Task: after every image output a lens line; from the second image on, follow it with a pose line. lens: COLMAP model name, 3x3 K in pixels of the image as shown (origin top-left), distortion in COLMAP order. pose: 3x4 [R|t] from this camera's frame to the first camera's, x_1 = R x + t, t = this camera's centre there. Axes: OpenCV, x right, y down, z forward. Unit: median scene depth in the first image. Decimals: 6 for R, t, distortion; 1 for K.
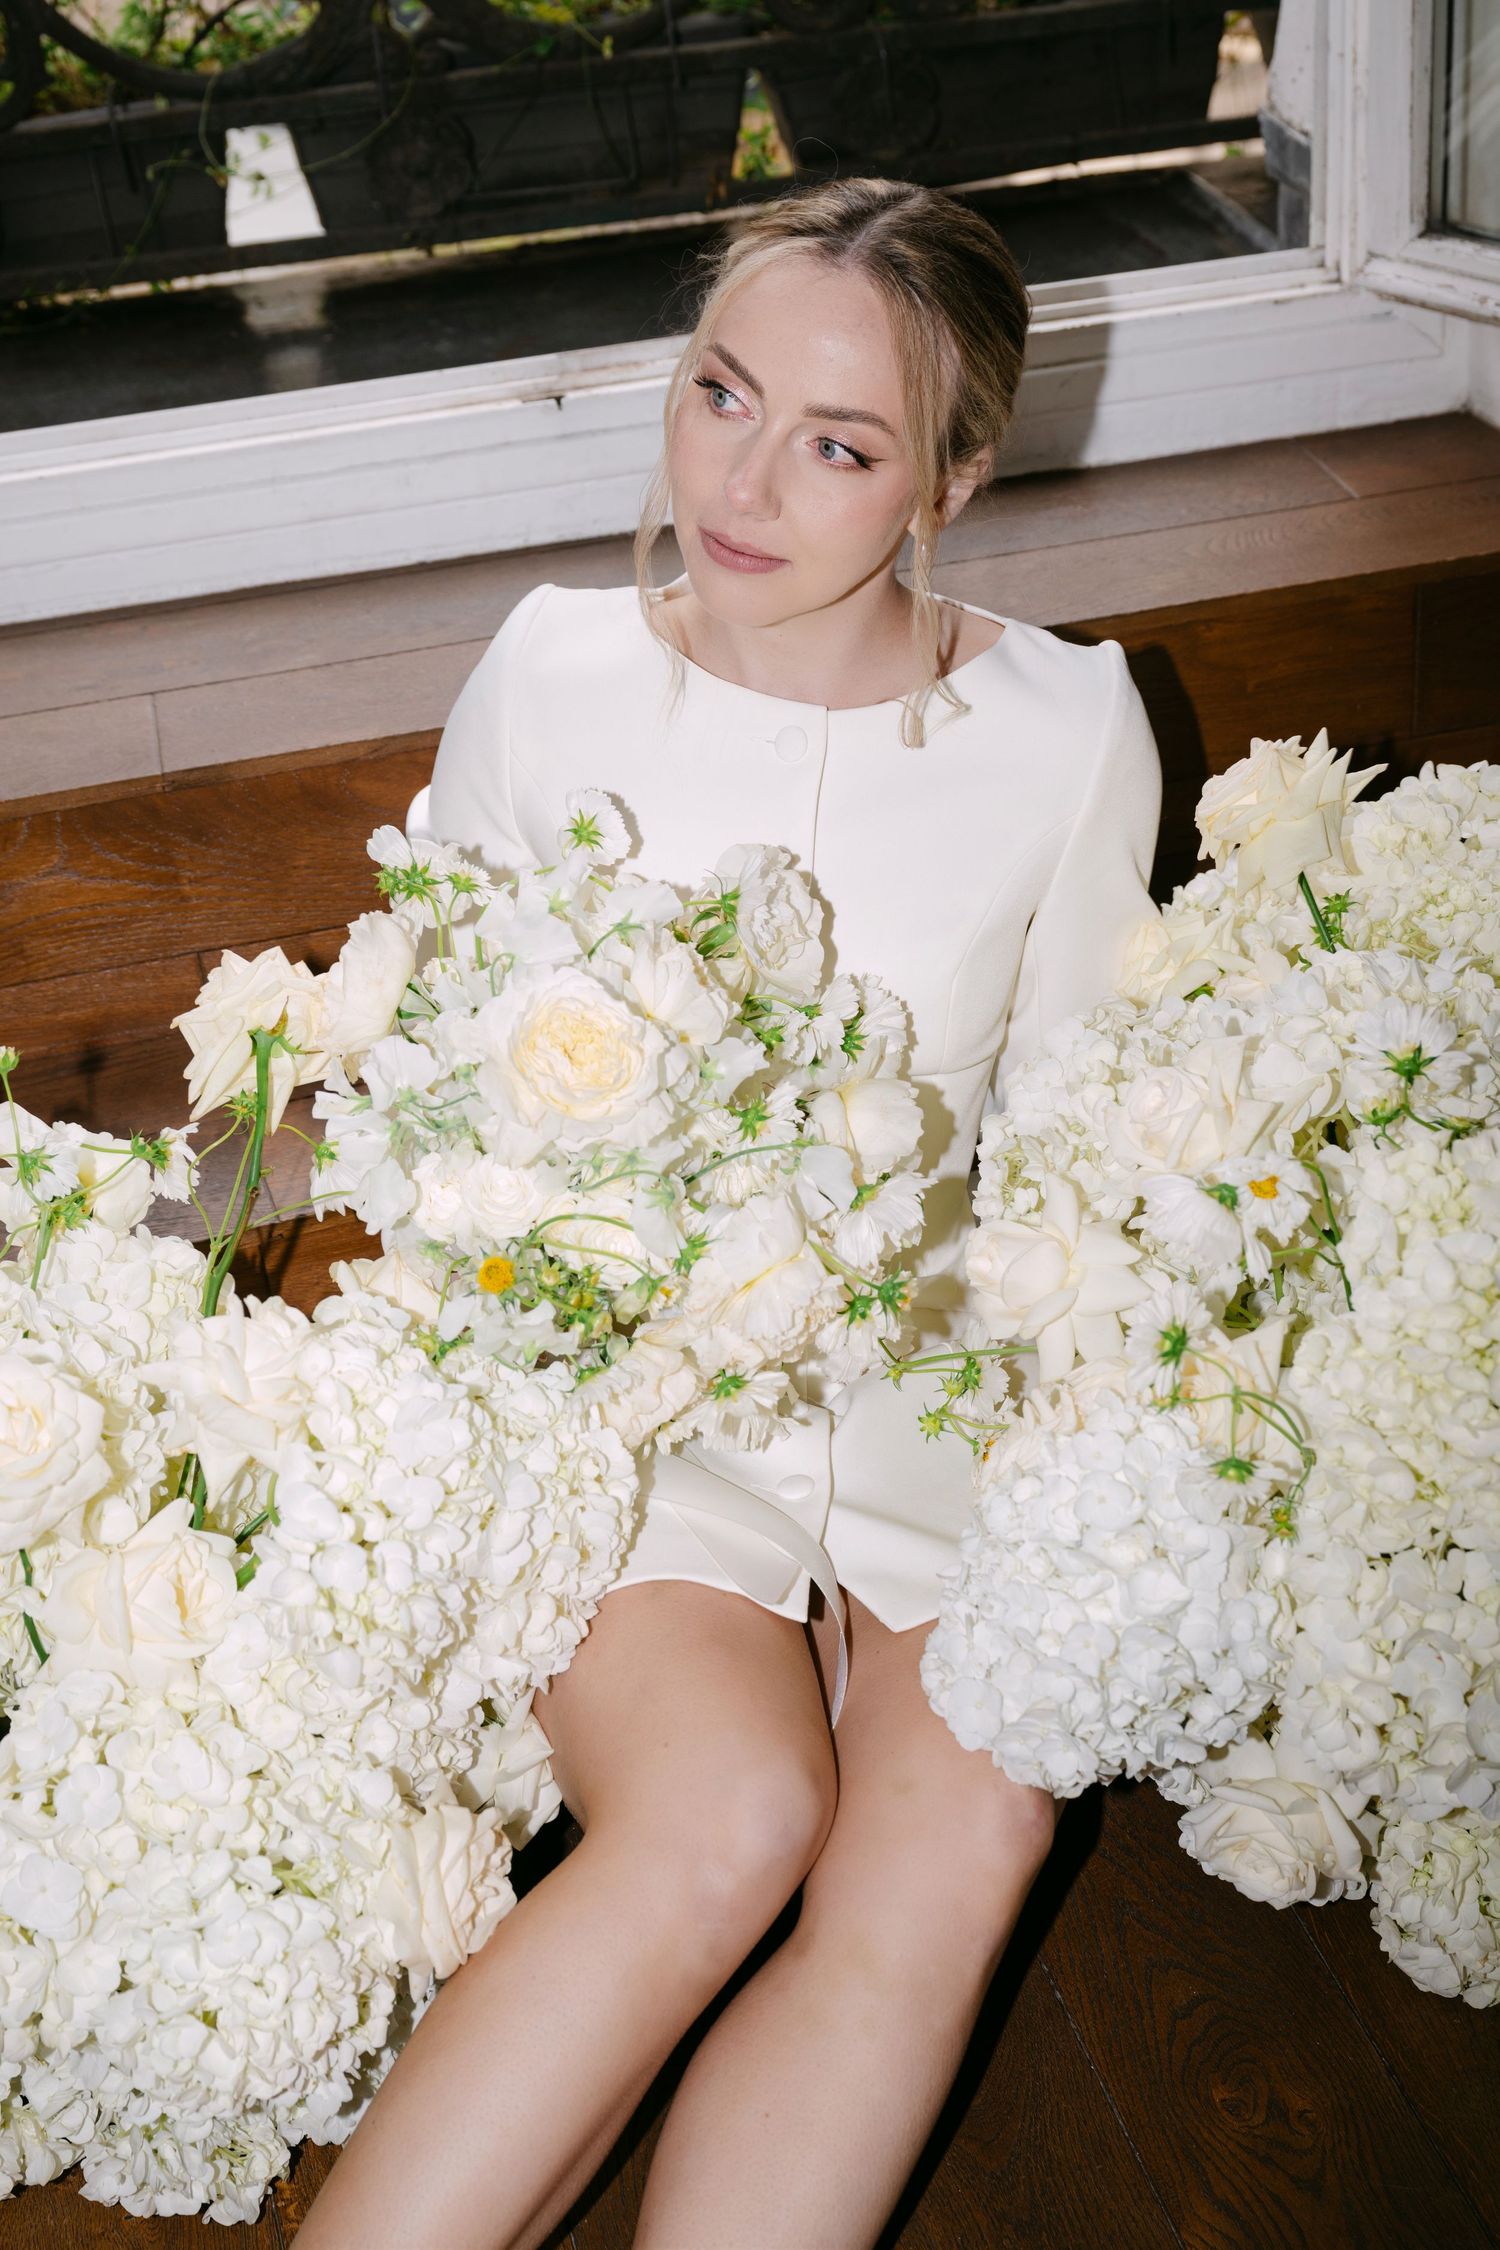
lens RADIAL K [[2932.2, 0, 743.1], [0, 2932.2, 1103.7], [0, 0, 1]] dist [-0.028704, 0.000000]
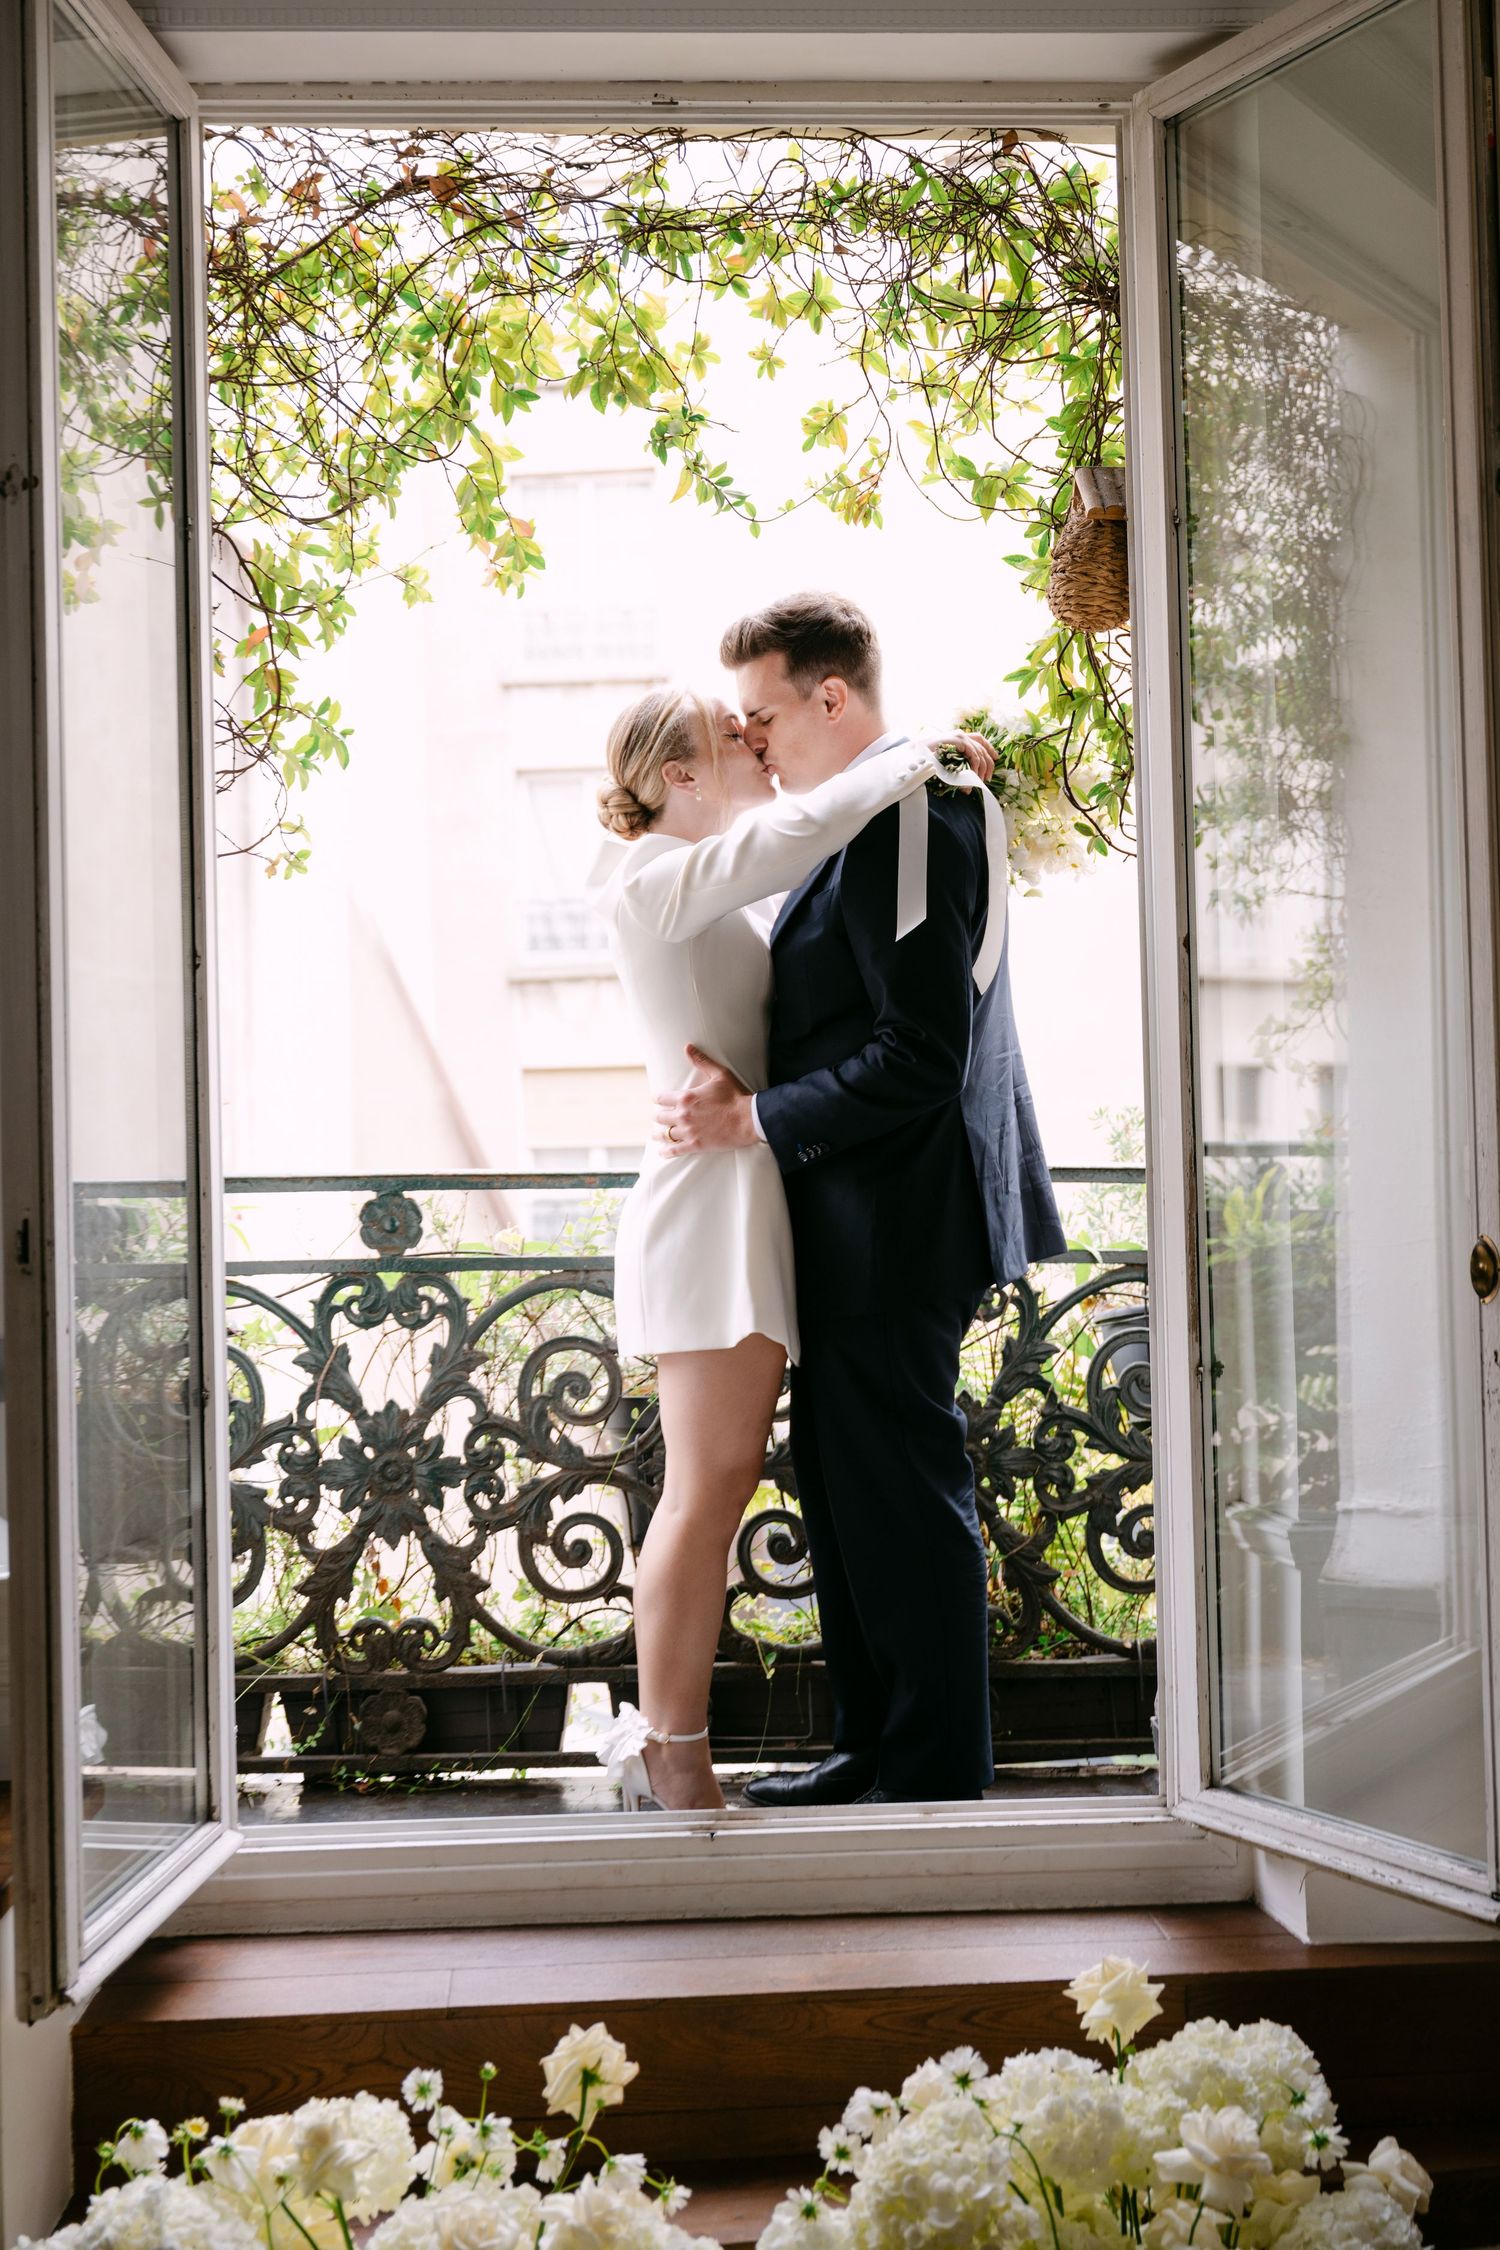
lens RADIAL K [[2674.2, 0, 709.9], [0, 2674.2, 1099.7], [0, 0, 1]] dist [0.017127, 0.000000]
pose [[0.991904, 0.073063, -0.103870, 0.081088], [-0.116973, 0.844084, -0.523296, 0.383554], [0.049442, 0.531209, 0.845797, -1.023136]]
